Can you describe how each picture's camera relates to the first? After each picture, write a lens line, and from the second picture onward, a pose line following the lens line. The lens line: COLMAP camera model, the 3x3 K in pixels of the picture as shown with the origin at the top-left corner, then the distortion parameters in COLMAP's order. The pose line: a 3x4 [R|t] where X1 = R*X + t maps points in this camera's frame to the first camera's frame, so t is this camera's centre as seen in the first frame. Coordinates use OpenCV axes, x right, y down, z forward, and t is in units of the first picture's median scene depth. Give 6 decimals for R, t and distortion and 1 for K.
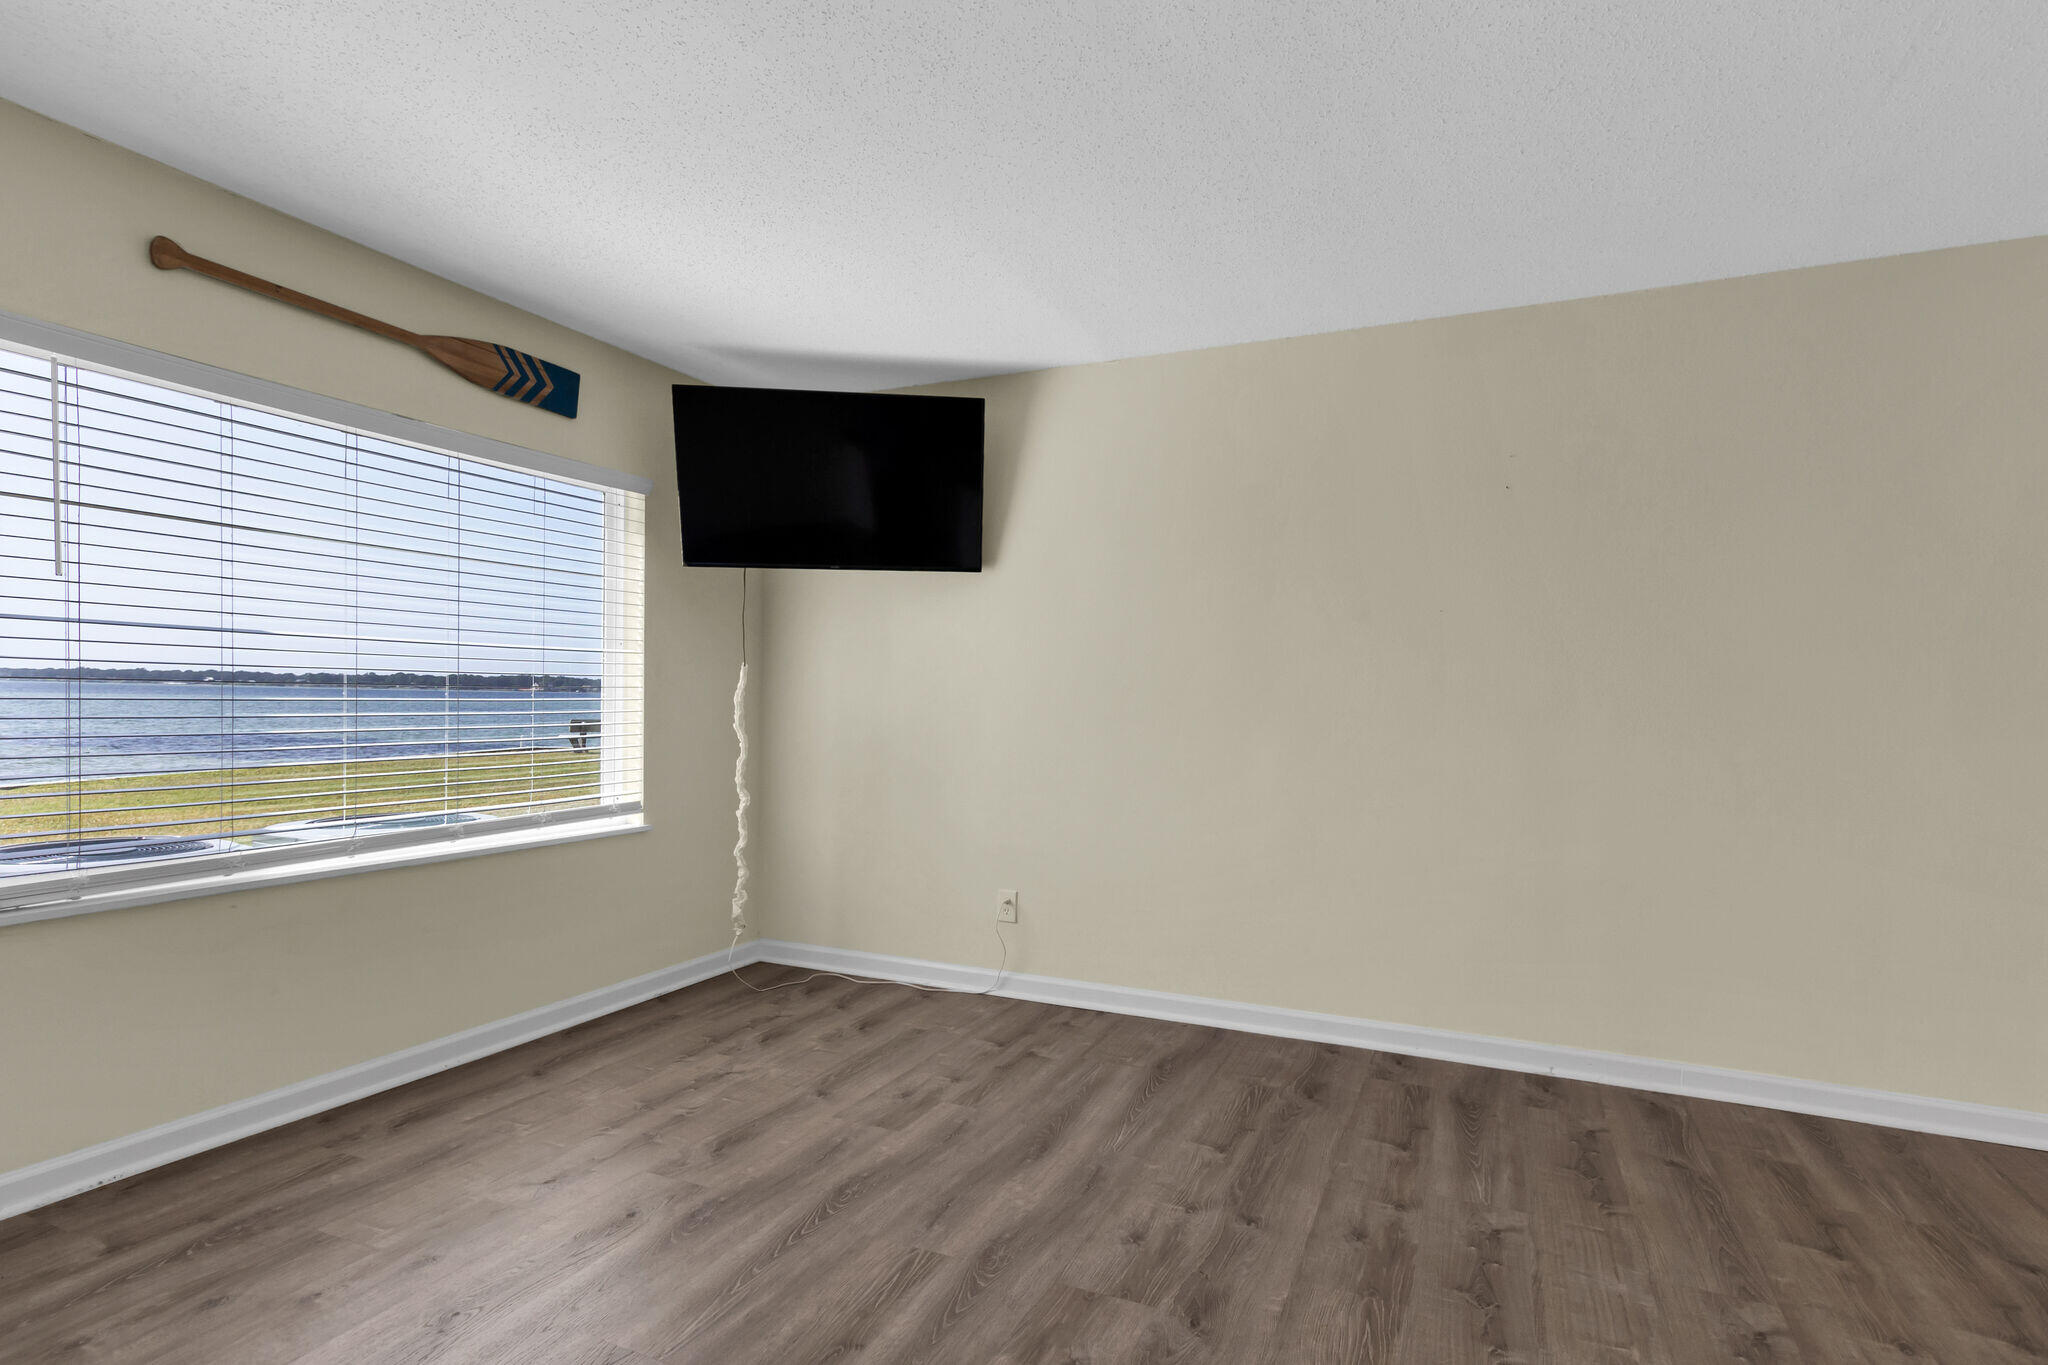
lens RADIAL K [[1009.8, 0, 1063.5], [0, 1009.8, 725.6], [0, 0, 1]] dist [0.001443, 0.002437]
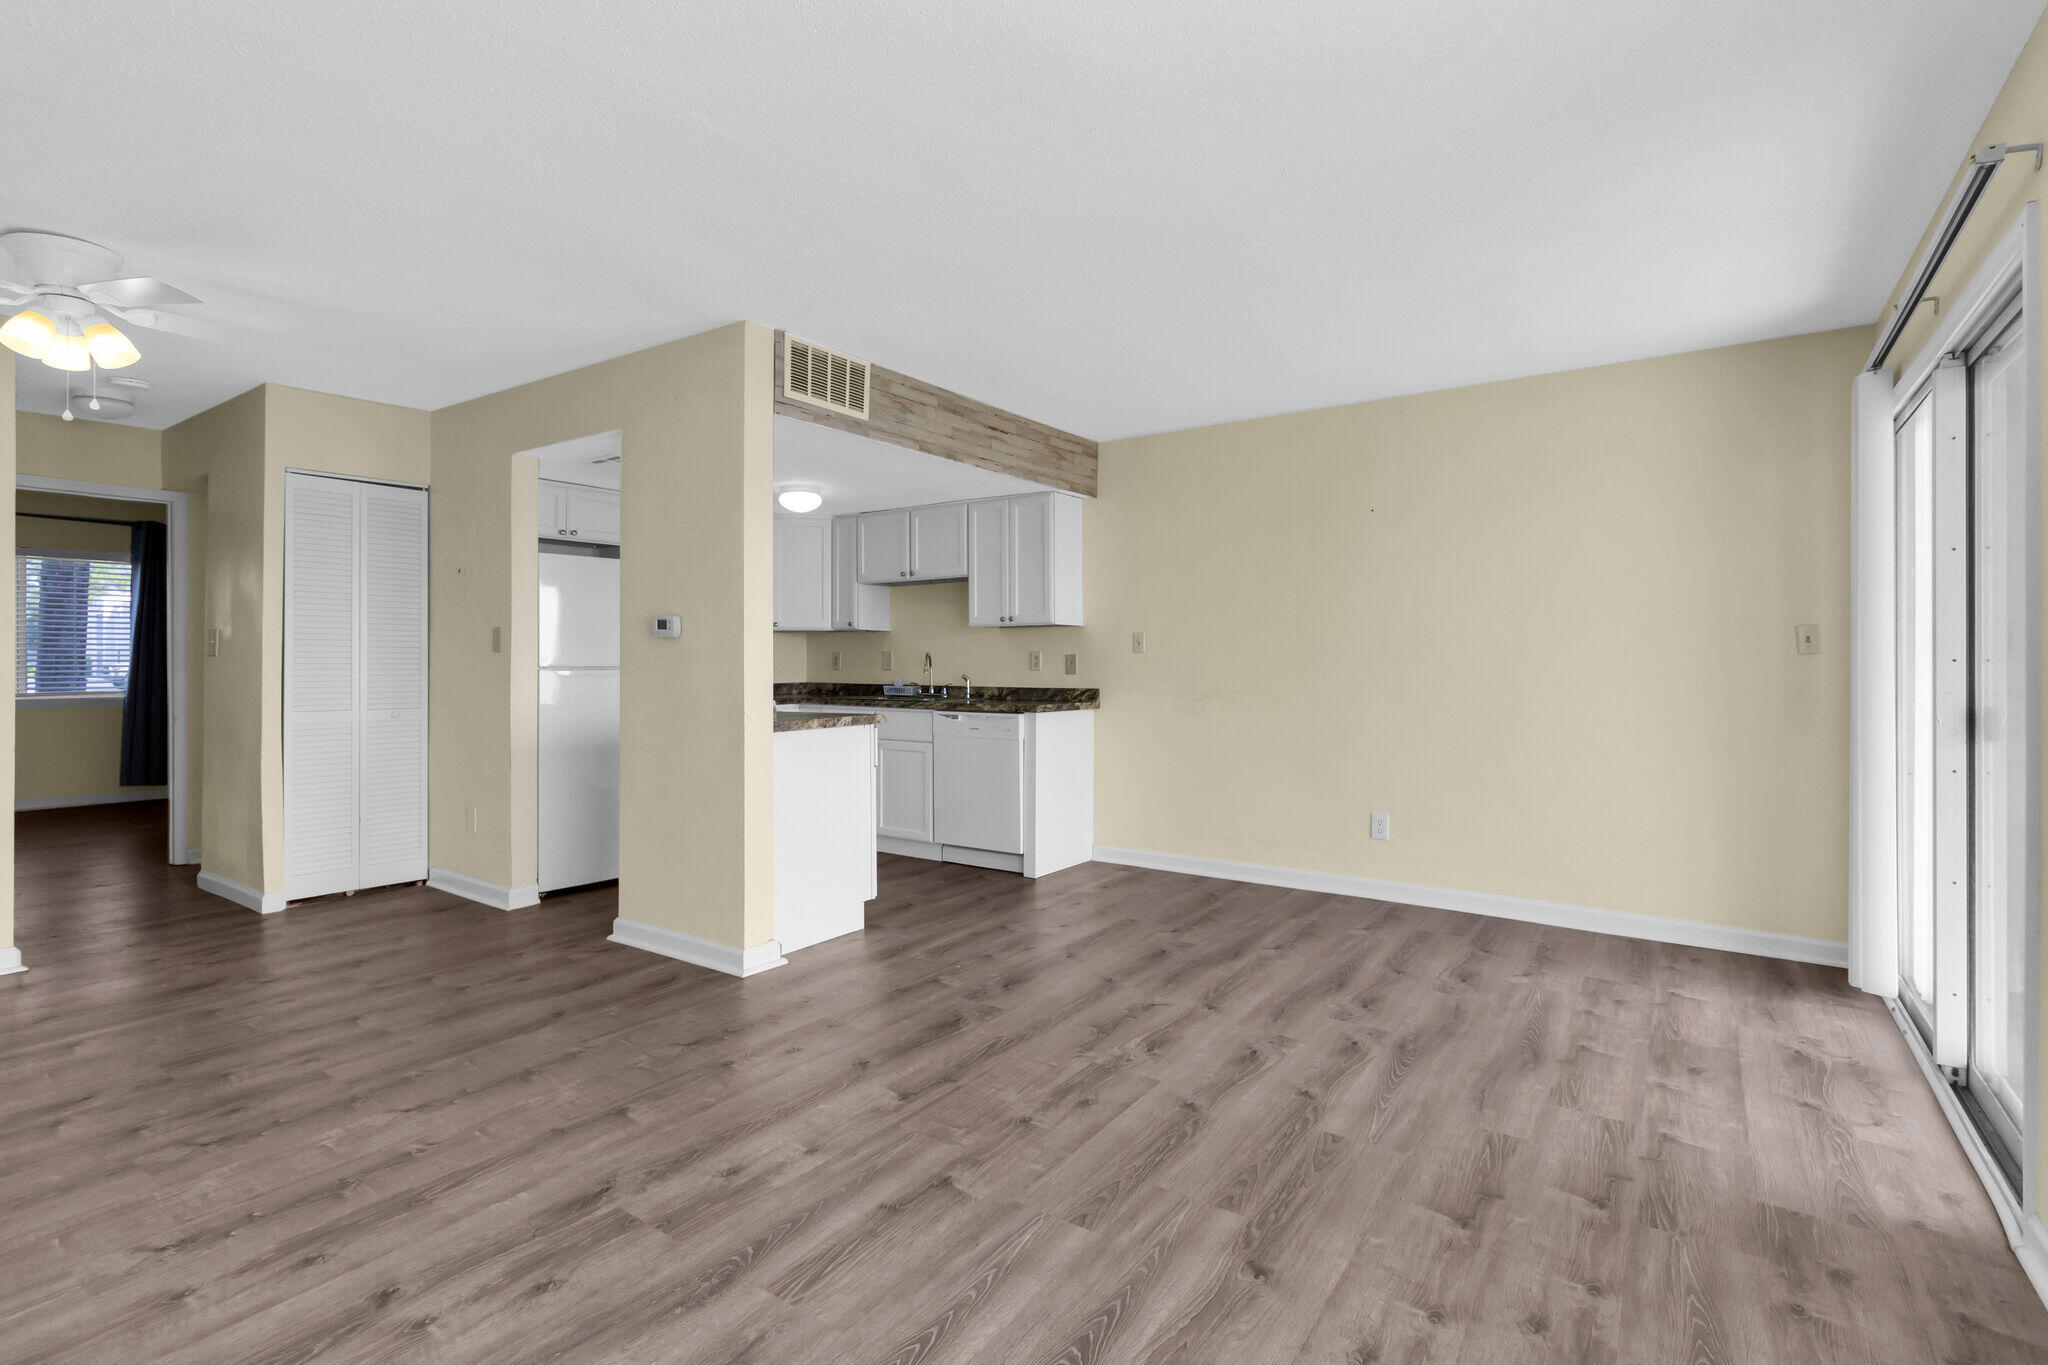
lens RADIAL K [[956.0, 0, 1036.7], [0, 956.0, 674.7], [0, 0, 1]] dist [-0.002570, 0.001576]
pose [[-0.981179, -0.022337, 0.191805, -0.349602], [-0.014893, 0.999082, 0.040166, -0.033804], [-0.192526, 0.036553, -0.980611, 1.232967]]
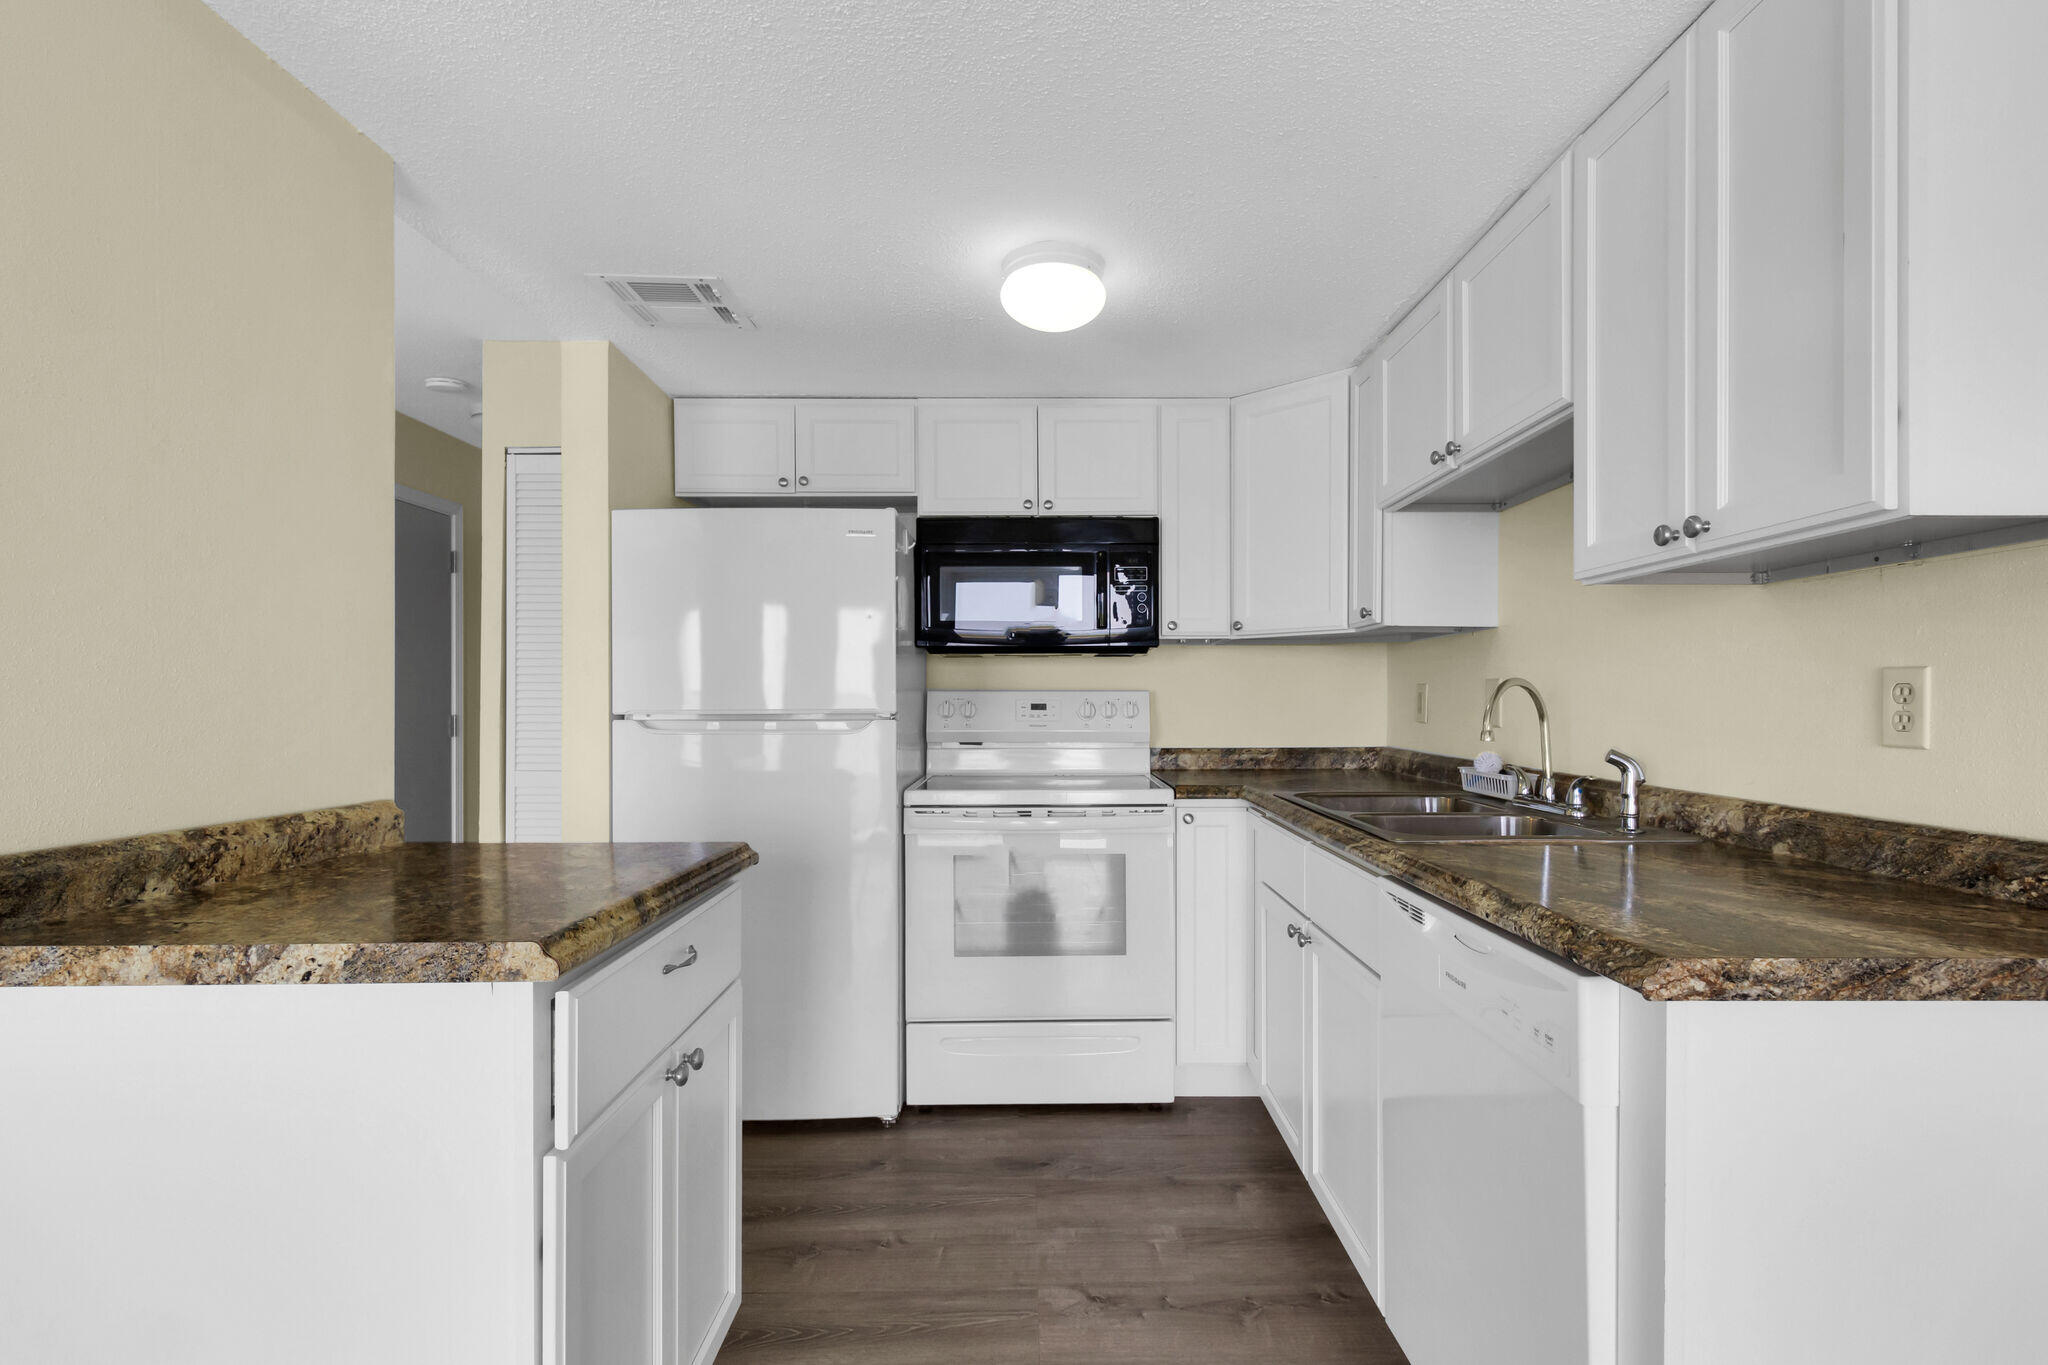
lens RADIAL K [[981.4, 0, 1048.3], [0, 981.4, 699.8], [0, 0, 1]] dist [0.003284, -0.001187]
pose [[-0.406865, -0.019462, 0.913281, -0.232669], [0.012650, 0.999557, 0.026936, -0.004075], [-0.913401, 0.022513, -0.406439, -0.111494]]
